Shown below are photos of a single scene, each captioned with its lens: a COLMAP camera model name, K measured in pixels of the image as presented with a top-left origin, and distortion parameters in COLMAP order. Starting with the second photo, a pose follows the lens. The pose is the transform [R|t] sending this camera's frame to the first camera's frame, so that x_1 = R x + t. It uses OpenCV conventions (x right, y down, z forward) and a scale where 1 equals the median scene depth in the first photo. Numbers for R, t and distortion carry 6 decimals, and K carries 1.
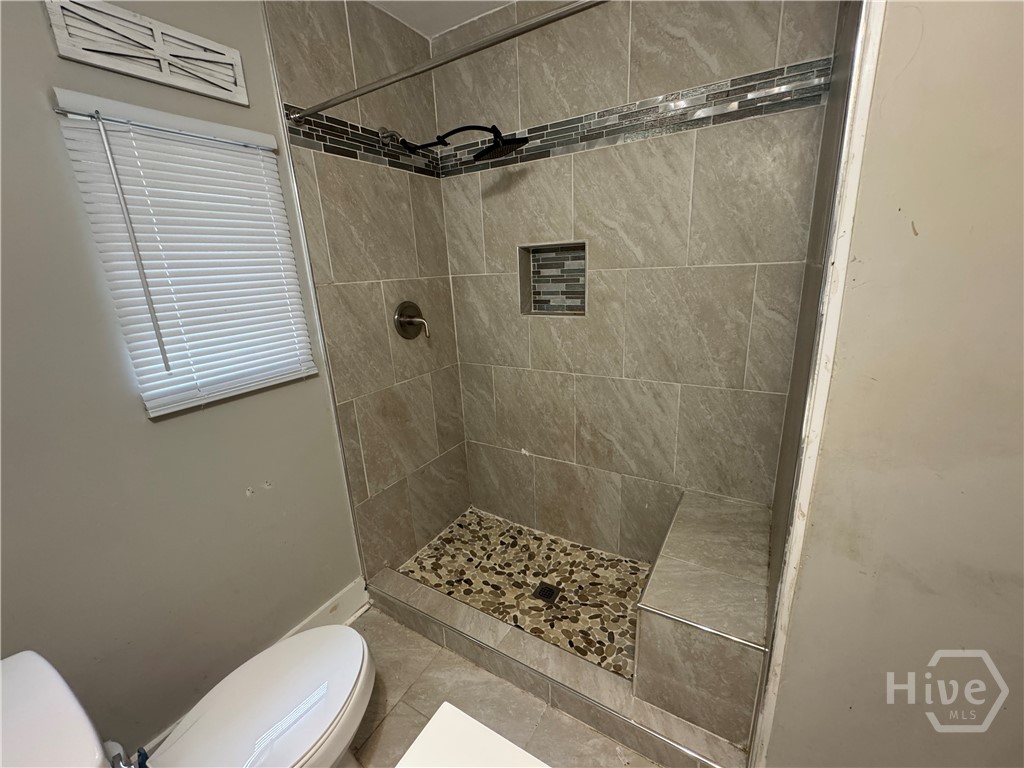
lens RADIAL K [[411.0, 0, 511.2], [0, 411.0, 383.0], [0, 0, 1]] dist [-0.001538, -0.000050]
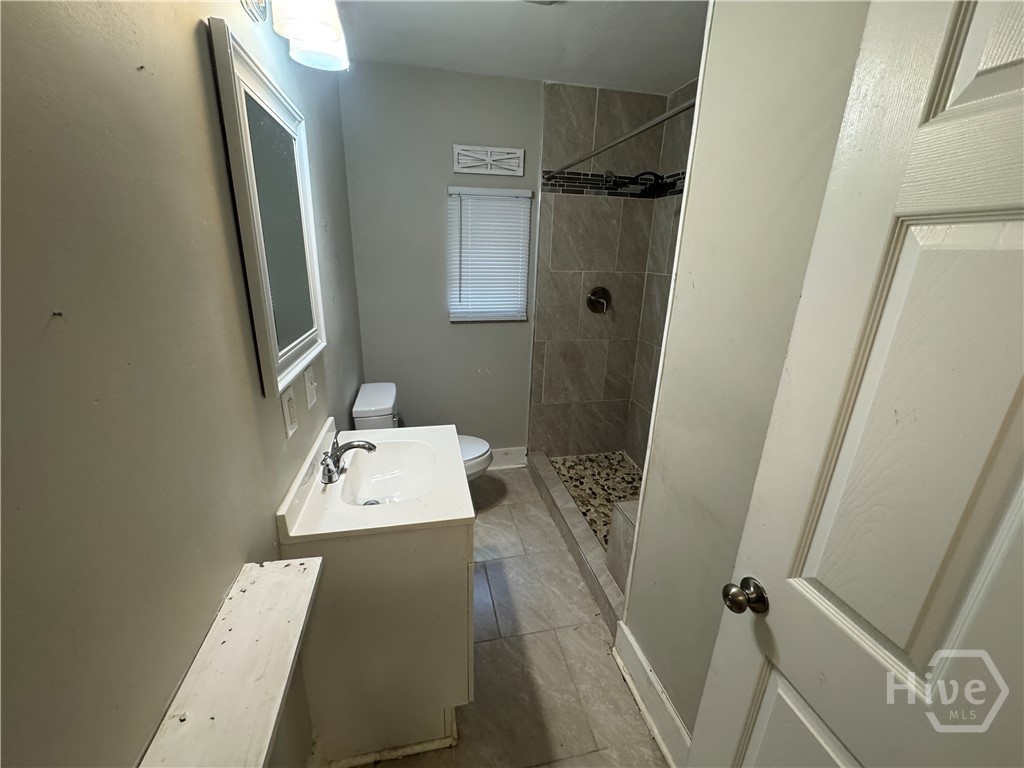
lens RADIAL K [[411.0, 0, 508.8], [0, 411.0, 382.1], [0, 0, 1]] dist [-0.001538, -0.000050]
pose [[0.685162, 0.290579, -0.667920, 0.624241], [-0.255047, 0.954637, 0.153685, -0.017615], [0.682279, 0.065052, 0.728192, -0.278303]]
